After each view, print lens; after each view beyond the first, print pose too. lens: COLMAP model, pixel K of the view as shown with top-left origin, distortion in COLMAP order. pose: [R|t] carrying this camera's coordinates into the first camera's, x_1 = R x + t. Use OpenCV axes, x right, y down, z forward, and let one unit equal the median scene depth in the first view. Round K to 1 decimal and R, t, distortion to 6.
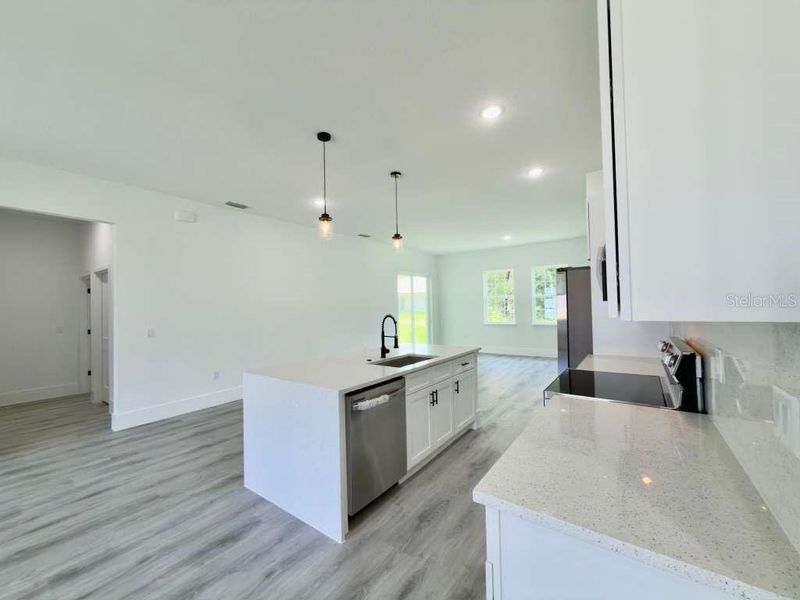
lens RADIAL K [[318.5, 0, 400.3], [0, 318.5, 300.2], [0, 0, 1]] dist [0.000368, 0.000350]
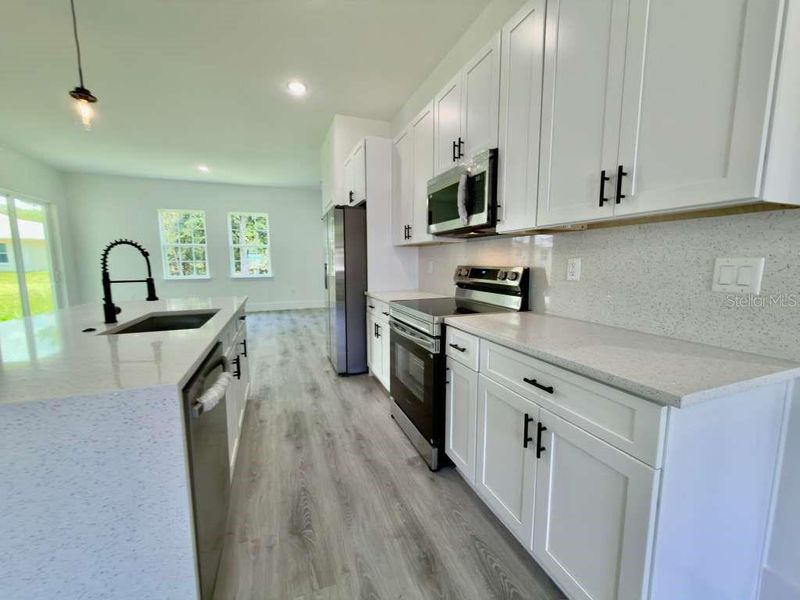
lens RADIAL K [[318.5, 0, 398.6], [0, 318.5, 300.8], [0, 0, 1]] dist [0.000368, 0.000350]
pose [[0.542955, -0.084044, 0.835546, -0.237825], [-0.024027, 0.993017, 0.115496, 0.074464], [-0.839418, -0.082785, 0.537144, 0.335464]]
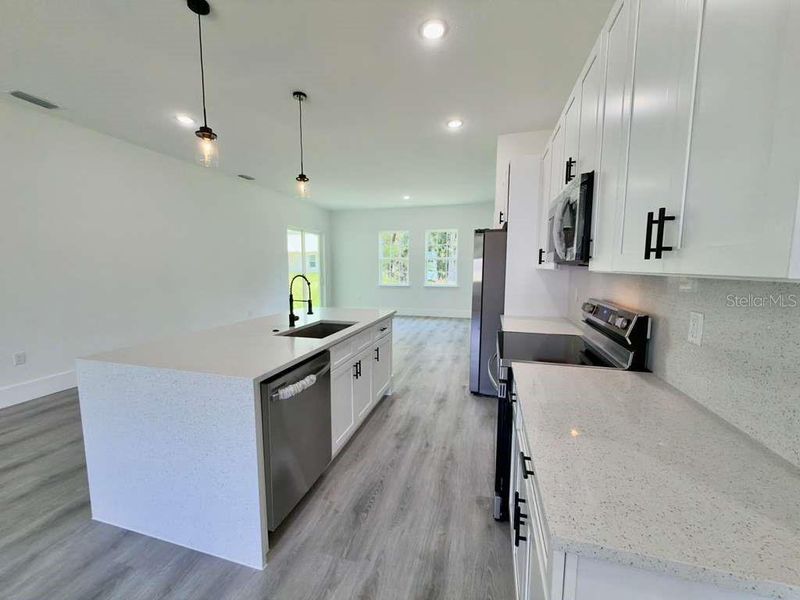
lens RADIAL K [[318.5, 0, 396.9], [0, 318.5, 300.7], [0, 0, 1]] dist [0.000368, 0.000350]
pose [[0.938301, -0.013519, 0.345555, -0.085552], [-0.029062, 0.992618, 0.117748, 0.010294], [-0.344596, -0.120526, 0.930982, 0.154018]]
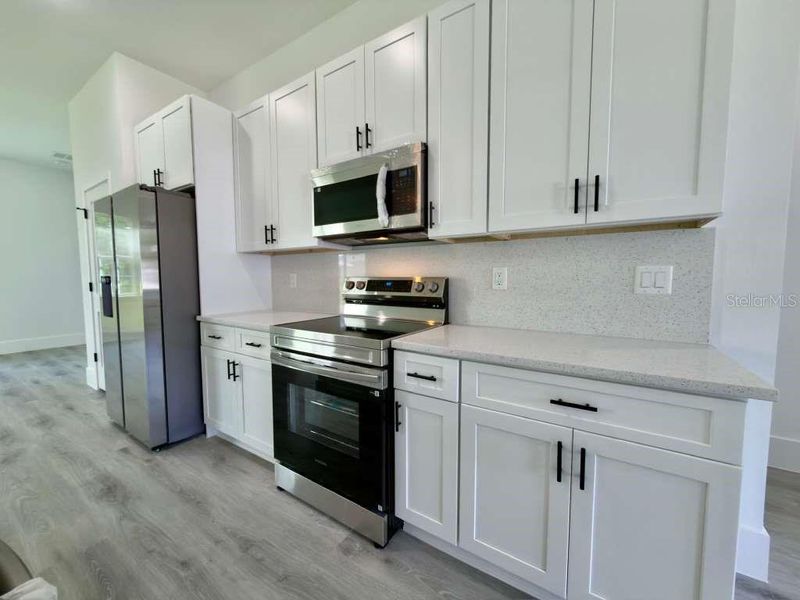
lens RADIAL K [[318.5, 0, 396.8], [0, 318.5, 301.7], [0, 0, 1]] dist [0.000368, 0.000350]
pose [[-0.049443, -0.051296, 0.997459, -0.159096], [-0.016292, 0.998589, 0.050547, 0.091688], [-0.998644, -0.013751, -0.050209, 0.583033]]
